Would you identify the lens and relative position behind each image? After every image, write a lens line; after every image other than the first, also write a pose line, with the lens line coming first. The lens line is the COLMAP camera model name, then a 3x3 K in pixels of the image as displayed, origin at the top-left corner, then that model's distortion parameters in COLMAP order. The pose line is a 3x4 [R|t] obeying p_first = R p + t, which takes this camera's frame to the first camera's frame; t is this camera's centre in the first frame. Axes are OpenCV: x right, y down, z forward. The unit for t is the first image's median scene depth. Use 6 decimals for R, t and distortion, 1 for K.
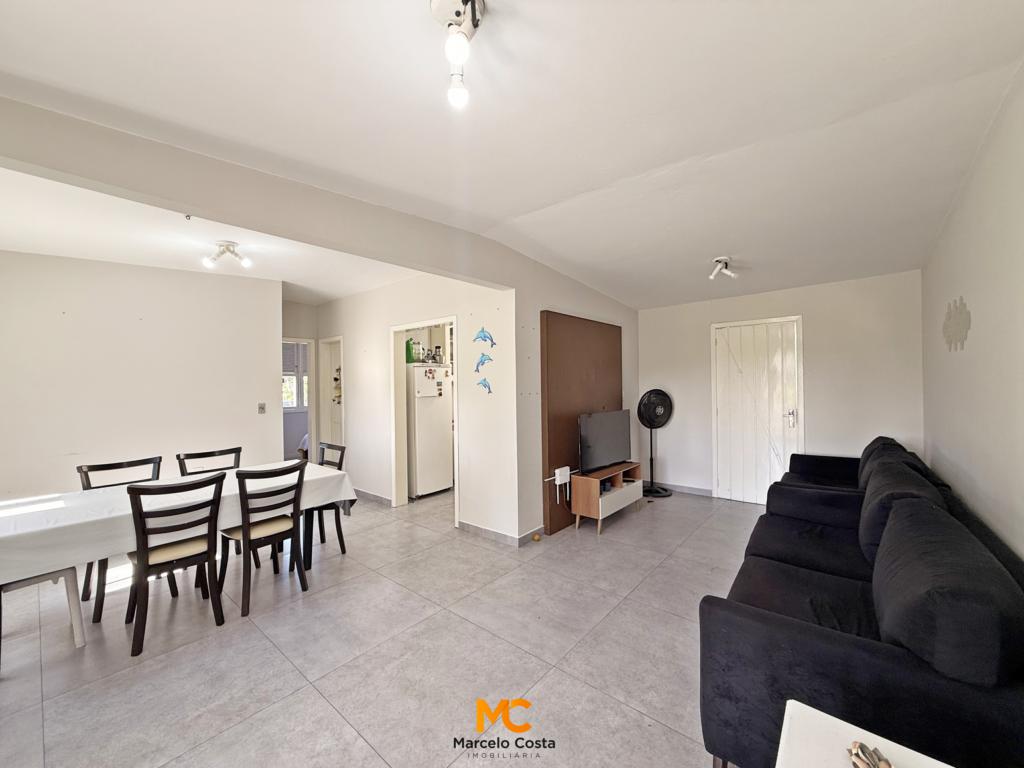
lens RADIAL K [[403.4, 0, 512.0], [0, 403.4, 384.0], [0, 0, 1]] dist [-0.002129, -0.000725]
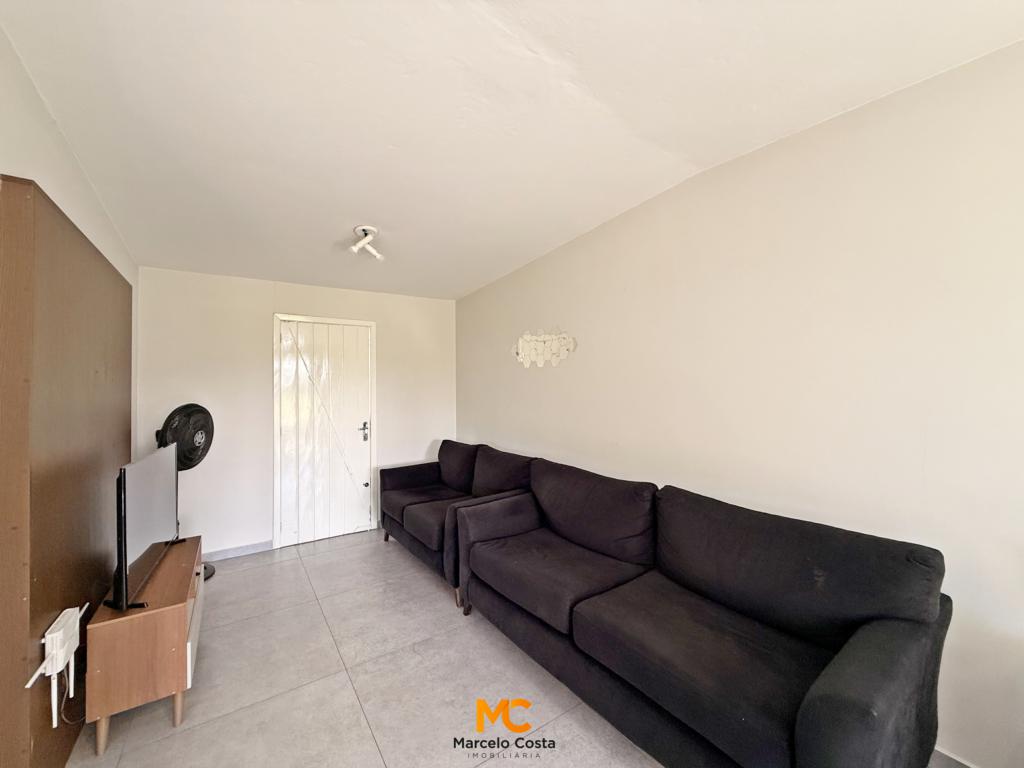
lens RADIAL K [[403.4, 0, 512.0], [0, 403.4, 384.0], [0, 0, 1]] dist [-0.002129, -0.000725]
pose [[0.266593, 0.023256, 0.963529, -0.125225], [0.004701, 0.999666, -0.025429, 0.001485], [-0.963798, 0.011309, 0.266395, 0.491456]]
